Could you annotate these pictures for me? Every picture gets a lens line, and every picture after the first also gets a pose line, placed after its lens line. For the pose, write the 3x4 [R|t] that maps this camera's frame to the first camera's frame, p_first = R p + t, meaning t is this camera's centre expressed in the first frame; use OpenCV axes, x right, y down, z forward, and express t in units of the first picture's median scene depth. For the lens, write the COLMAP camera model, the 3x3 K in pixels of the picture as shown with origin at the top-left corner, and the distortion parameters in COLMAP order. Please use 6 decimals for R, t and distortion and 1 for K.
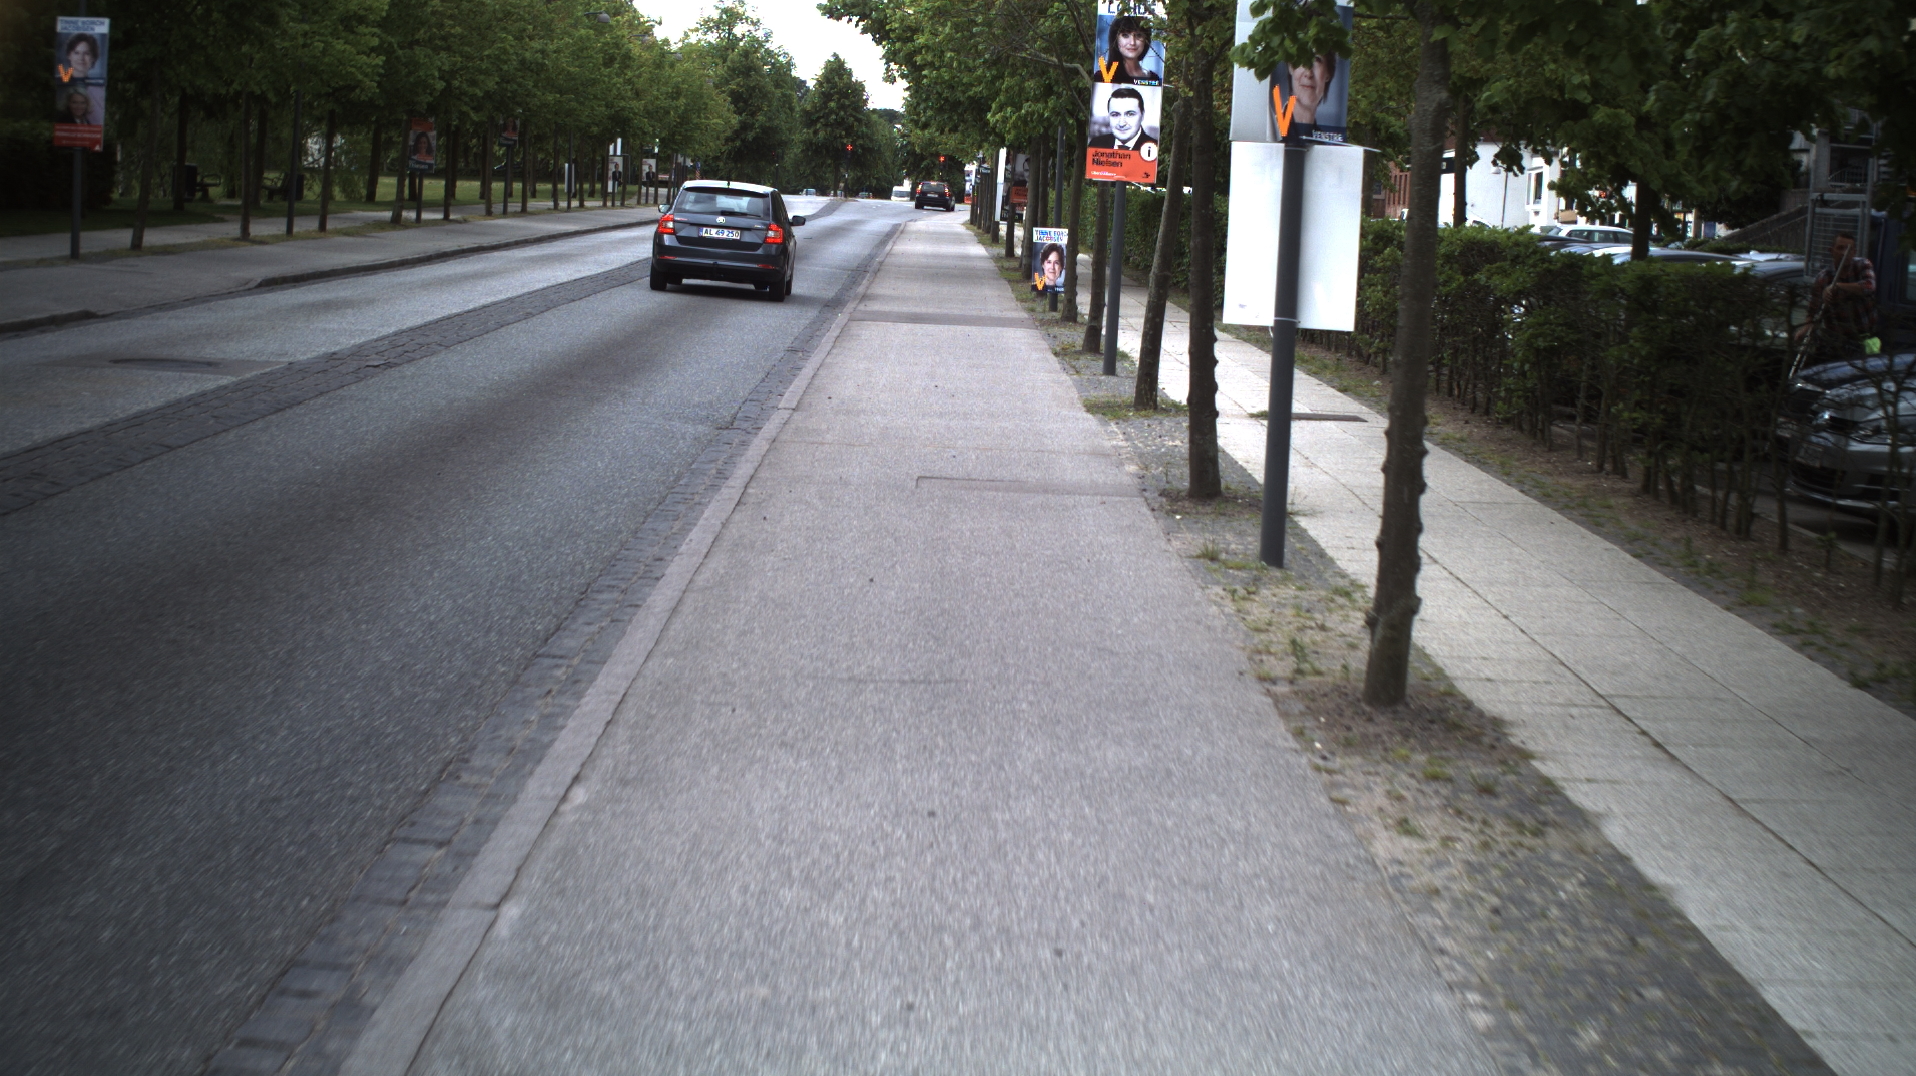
lens RADIAL K [[4969.5, 0, 963.8], [0, 4969.5, 378.5], [0, 0, 1]] dist [-1.168636, 0.215913]
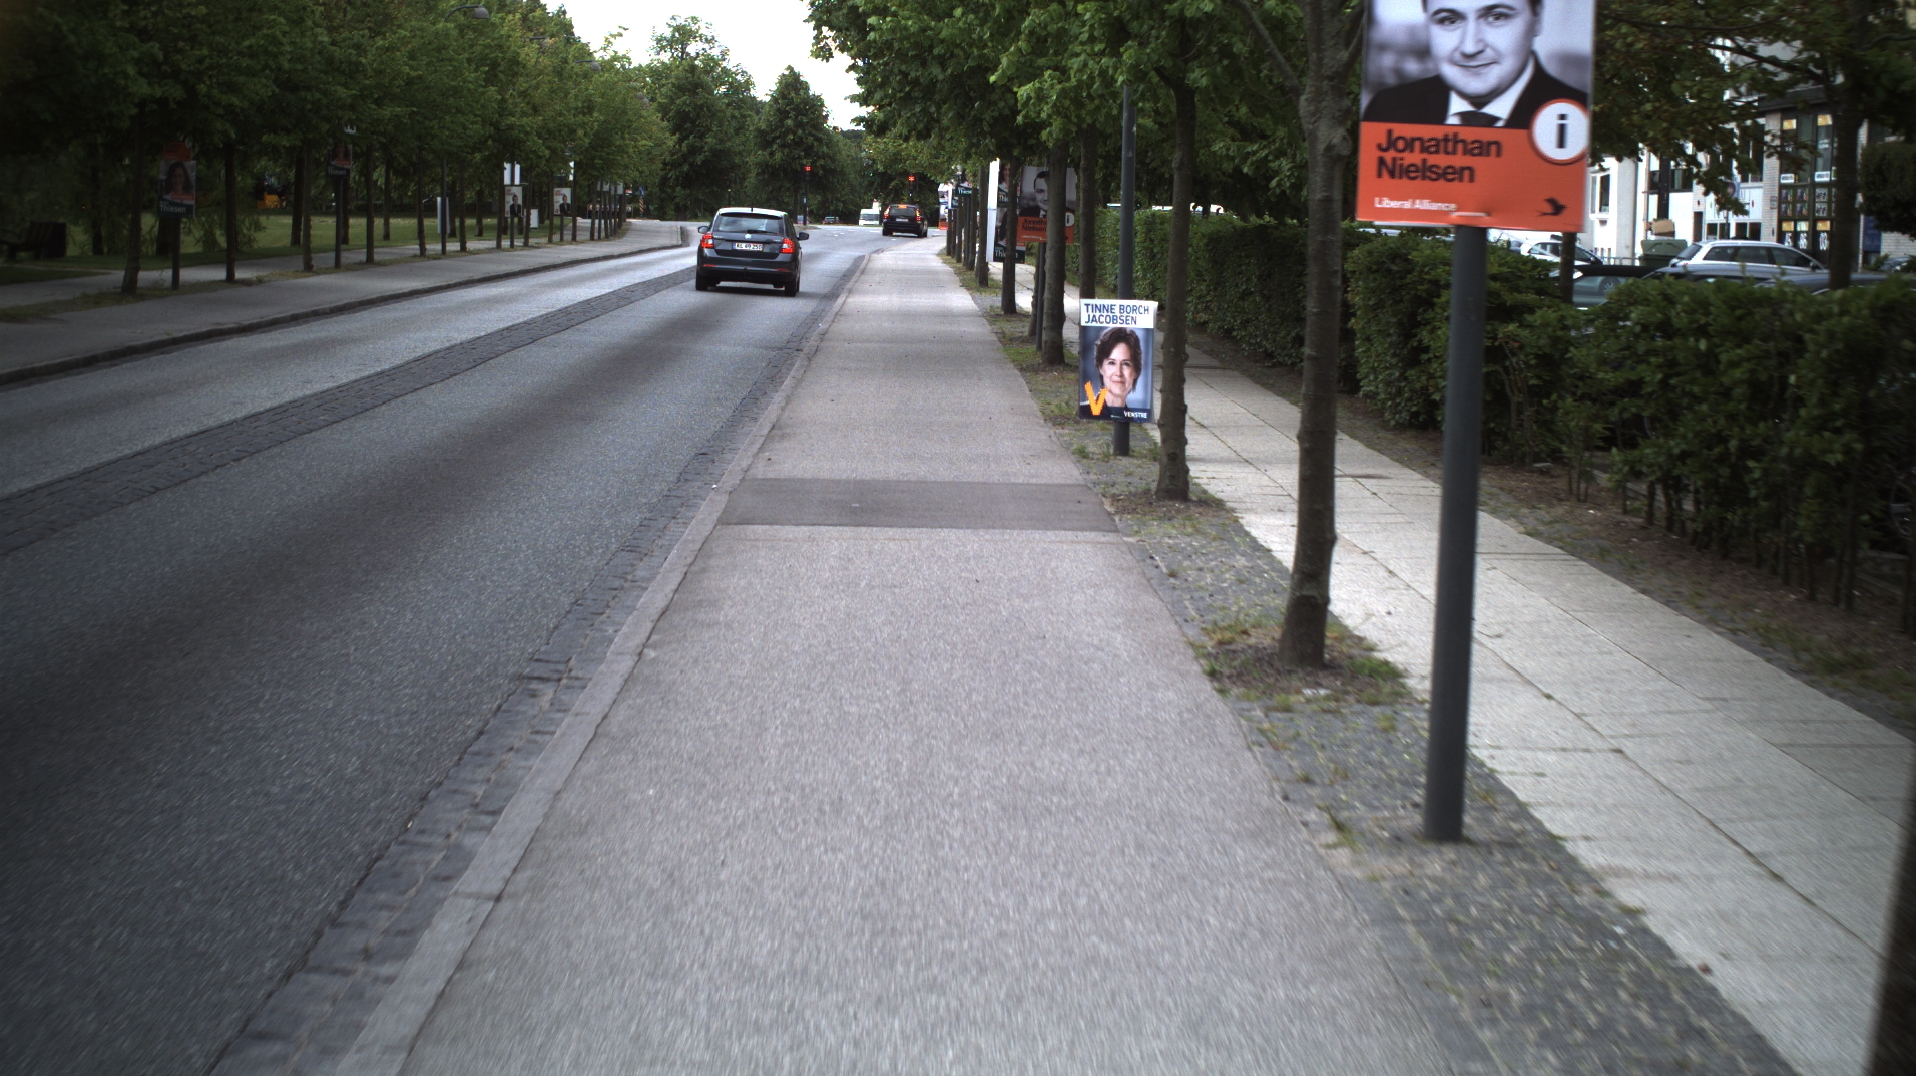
lens RADIAL K [[3419.8, 0, 958.0], [0, 3419.8, 538.0], [0, 0, 1]] dist [-0.314688, 0.142259]
pose [[0.999587, -0.028217, 0.005496, -0.001887], [0.027833, 0.997779, 0.060520, -0.025788], [-0.007191, -0.060342, 0.998152, 0.594265]]
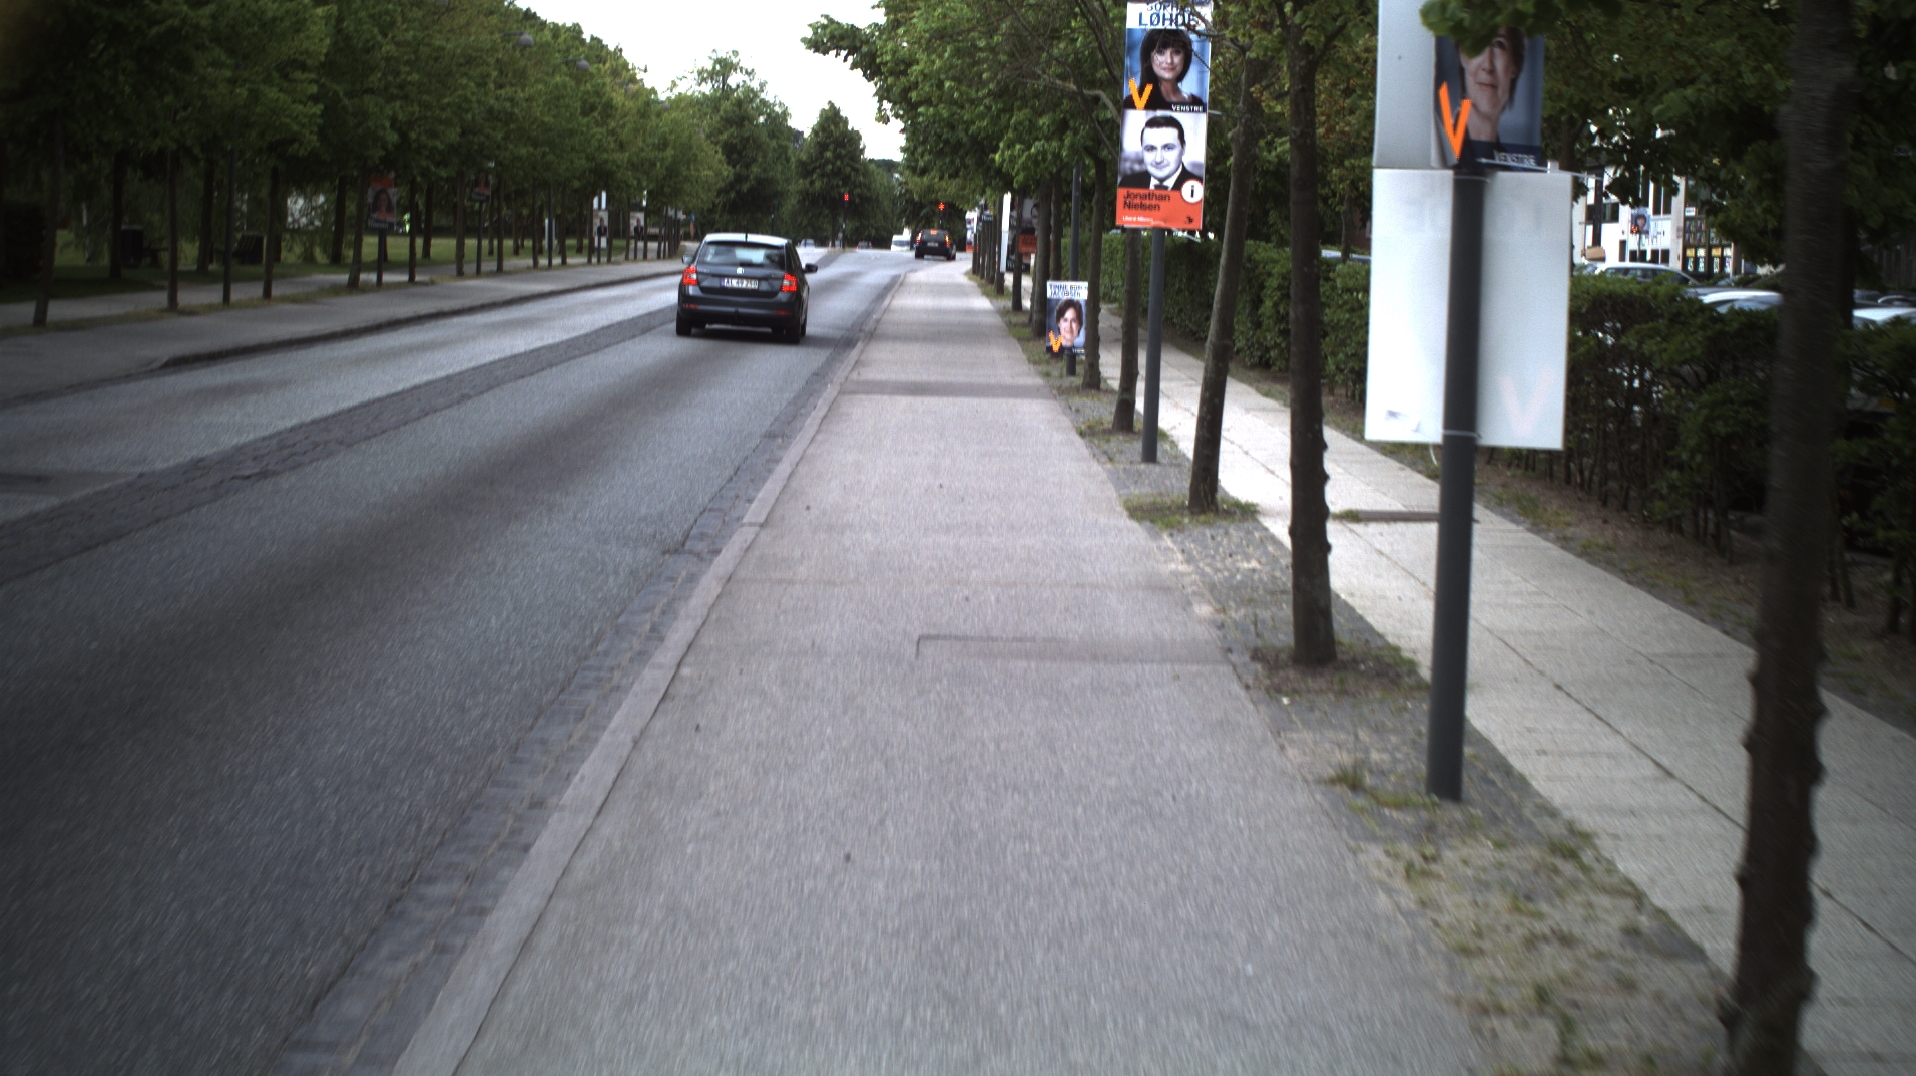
lens RADIAL K [[4455.4, 0, 995.7], [0, 4455.4, 538.5], [0, 0, 1]] dist [-0.555401, 0.409061]
pose [[0.999783, -0.019819, 0.006380, -0.001023], [0.019618, 0.999349, 0.030264, -0.008271], [-0.006976, -0.030132, 0.999522, 0.193985]]
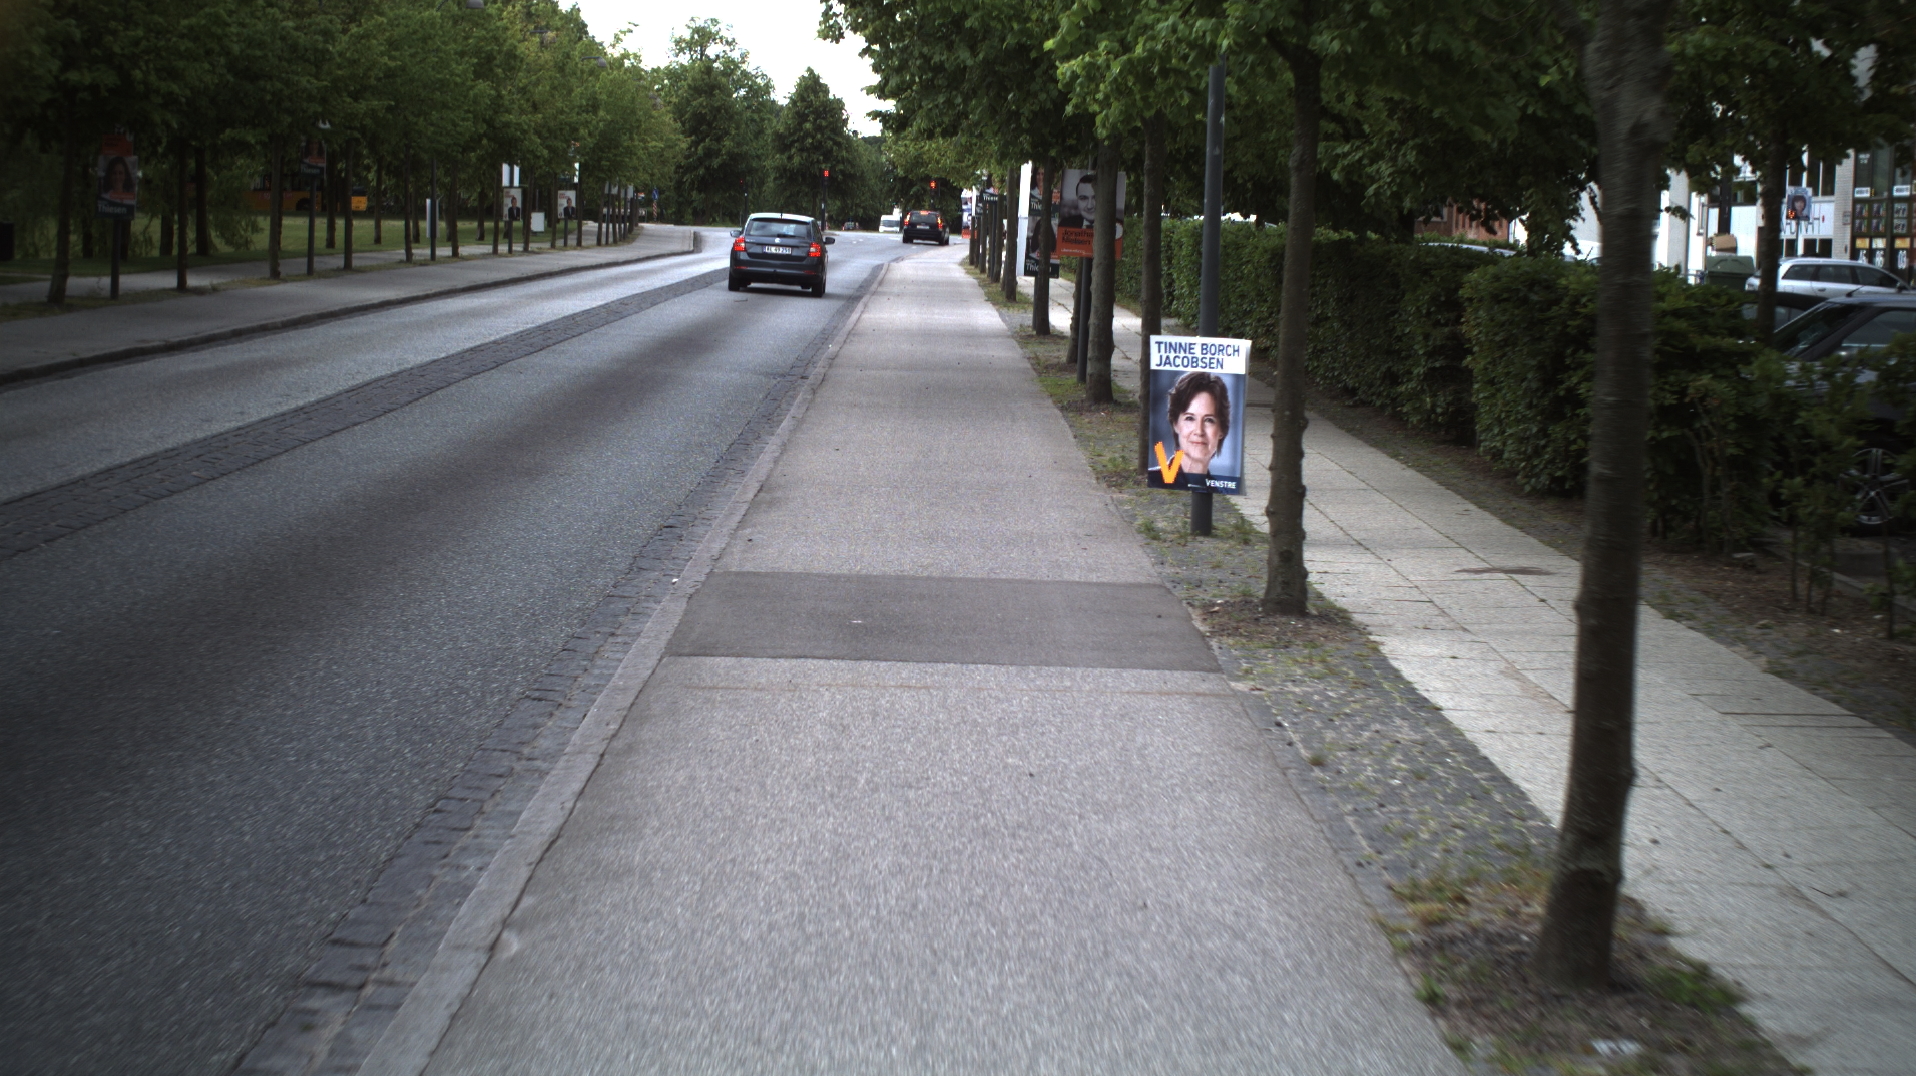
lens RADIAL K [[3175.2, 0, 958.0], [0, 3175.2, 538.0], [0, 0, 1]] dist [-0.291080, 0.321063]
pose [[0.999820, -0.018941, 0.001038, -0.002770], [0.018831, 0.997648, 0.065903, -0.029513], [-0.002284, -0.065872, 0.997825, 0.689246]]
